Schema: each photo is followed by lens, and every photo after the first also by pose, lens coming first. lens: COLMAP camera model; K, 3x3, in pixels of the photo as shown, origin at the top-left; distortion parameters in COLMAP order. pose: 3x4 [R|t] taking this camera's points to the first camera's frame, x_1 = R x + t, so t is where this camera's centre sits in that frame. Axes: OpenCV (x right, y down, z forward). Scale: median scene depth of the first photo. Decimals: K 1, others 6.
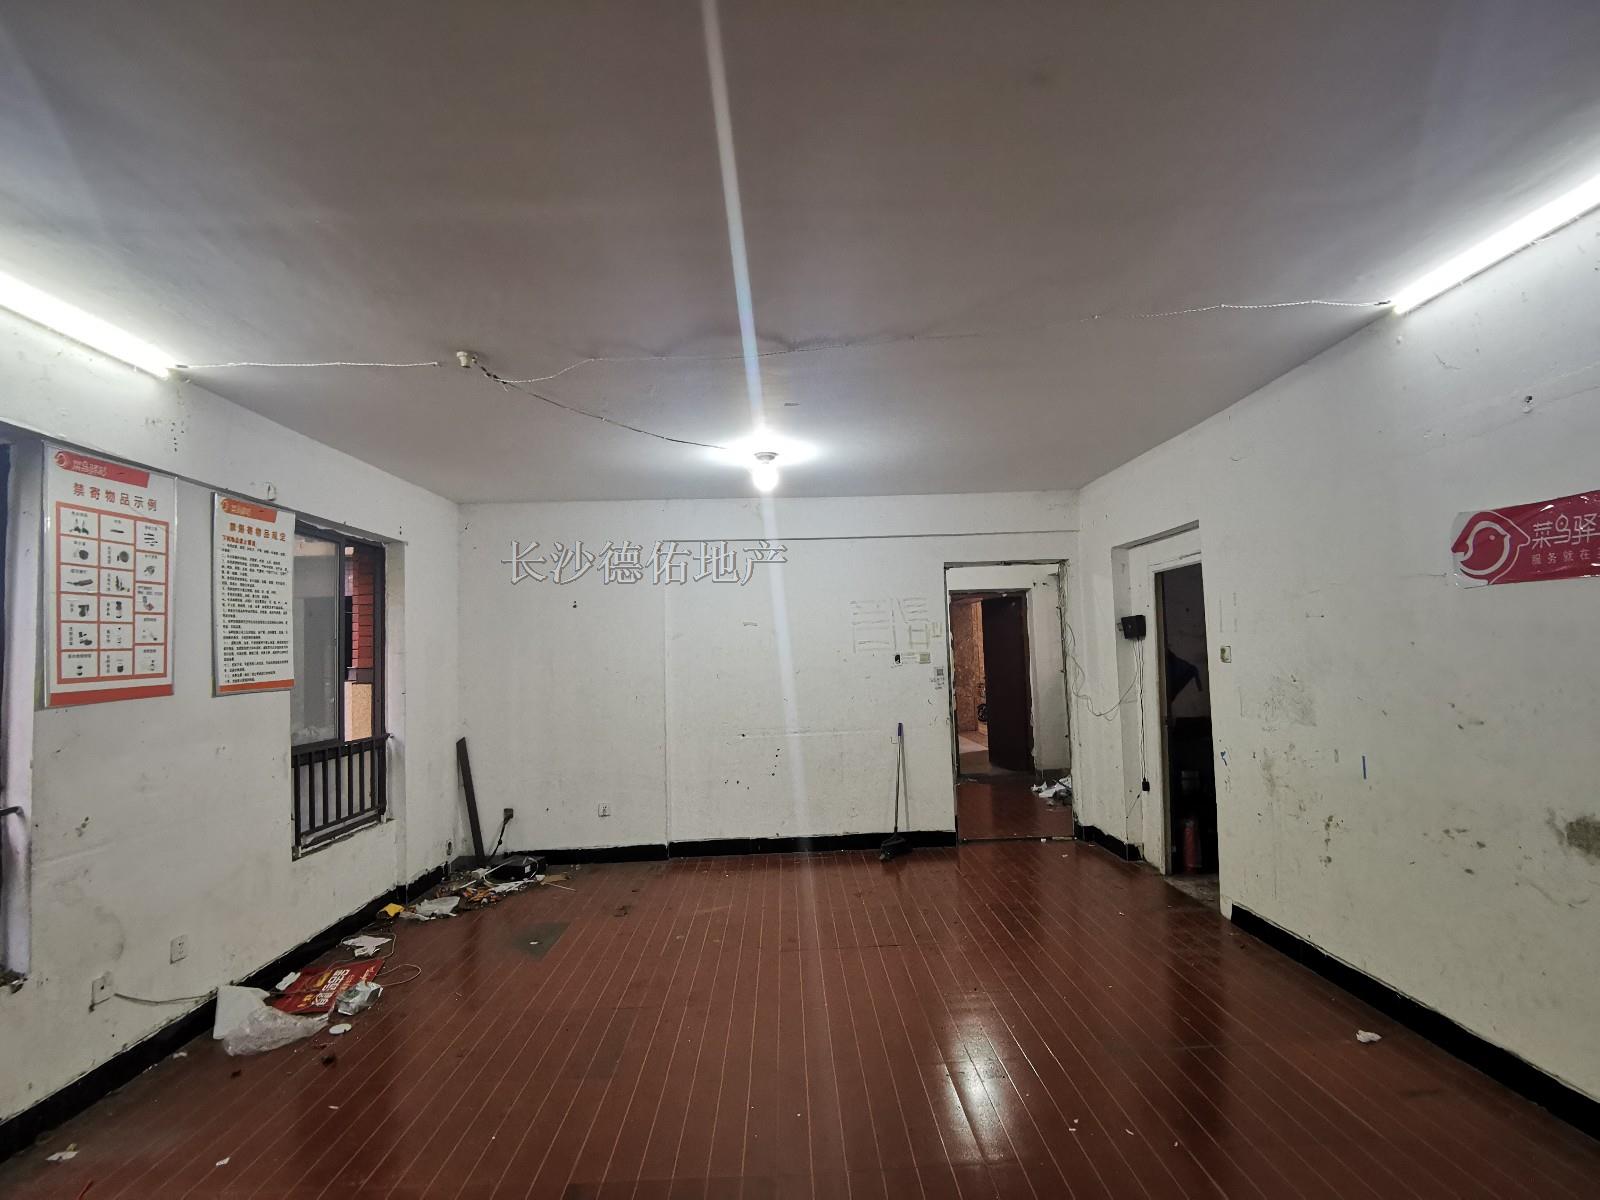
lens RADIAL K [[803.7, 0, 807.1], [0, 803.7, 611.5], [0, 0, 1]] dist [-0.001339, -0.000085]
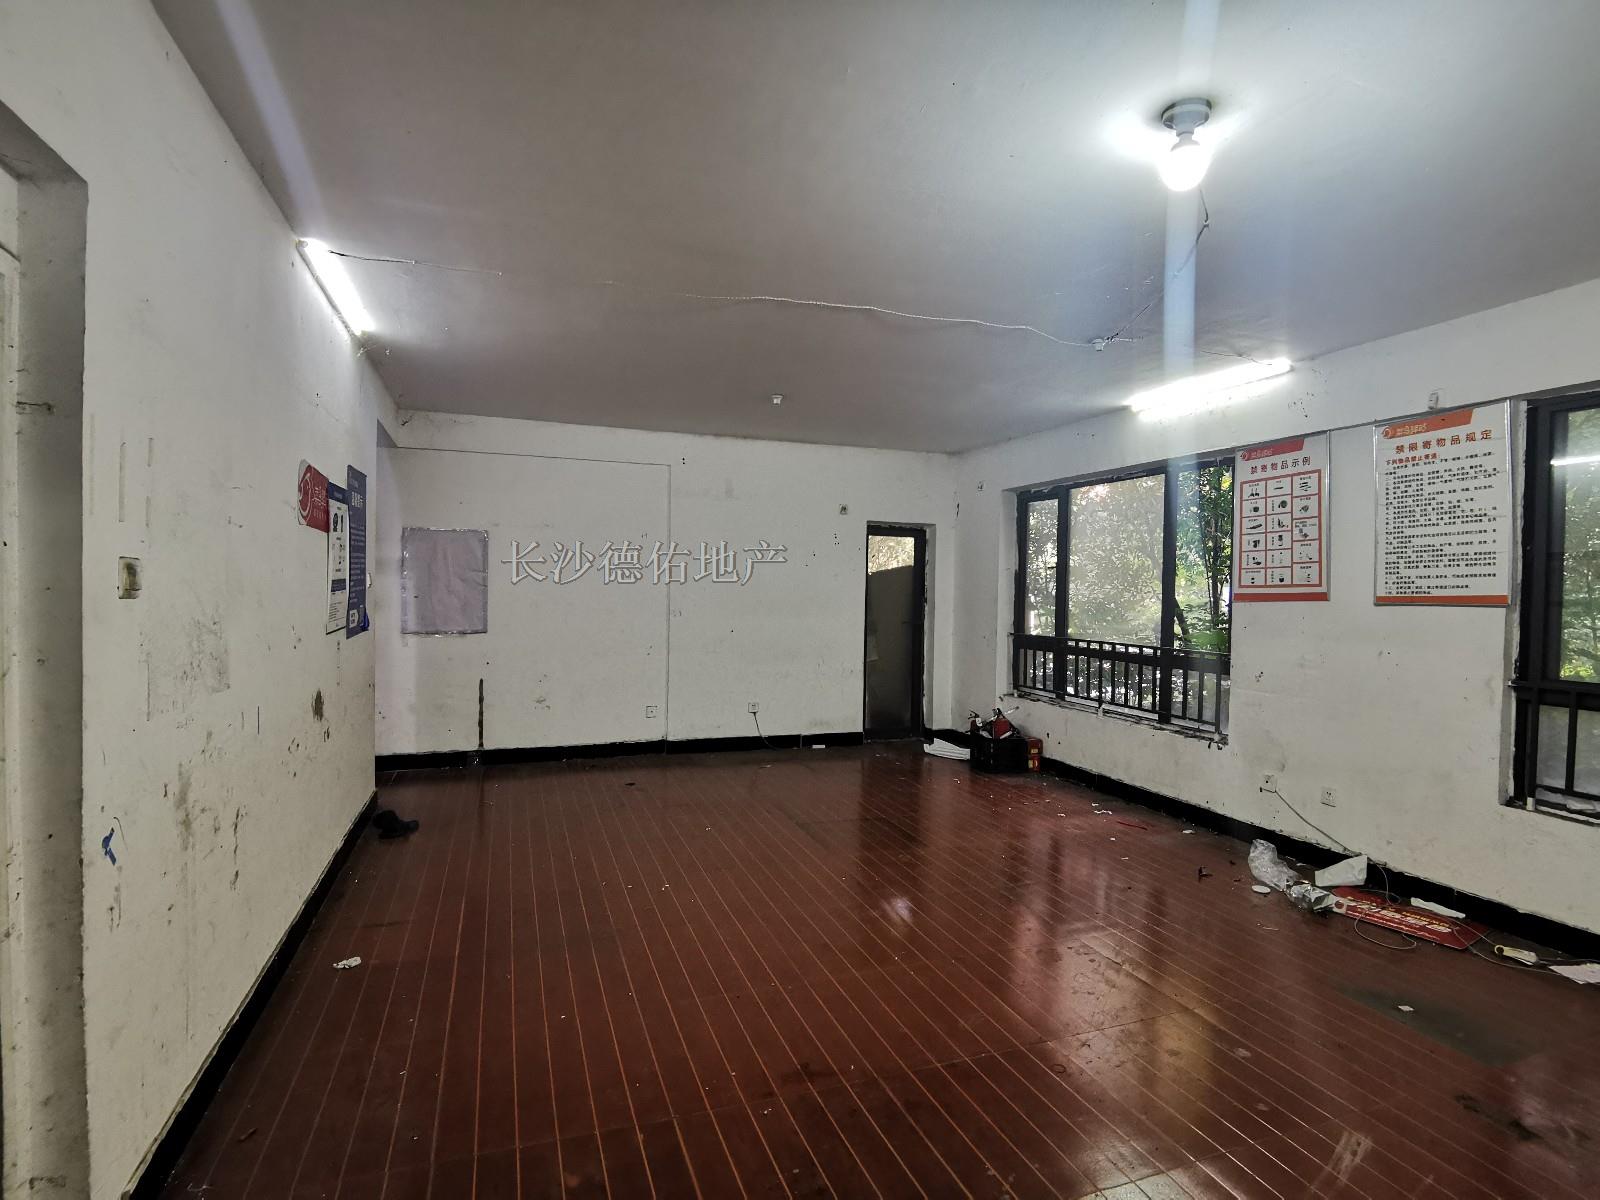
lens RADIAL K [[803.7, 0, 799.2], [0, 803.7, 595.2], [0, 0, 1]] dist [-0.001339, -0.000085]
pose [[-0.946561, 0.018491, -0.321995, 0.445089], [0.030297, 0.999038, -0.031693, 0.112431], [0.321100, -0.039754, -0.946211, 1.994679]]
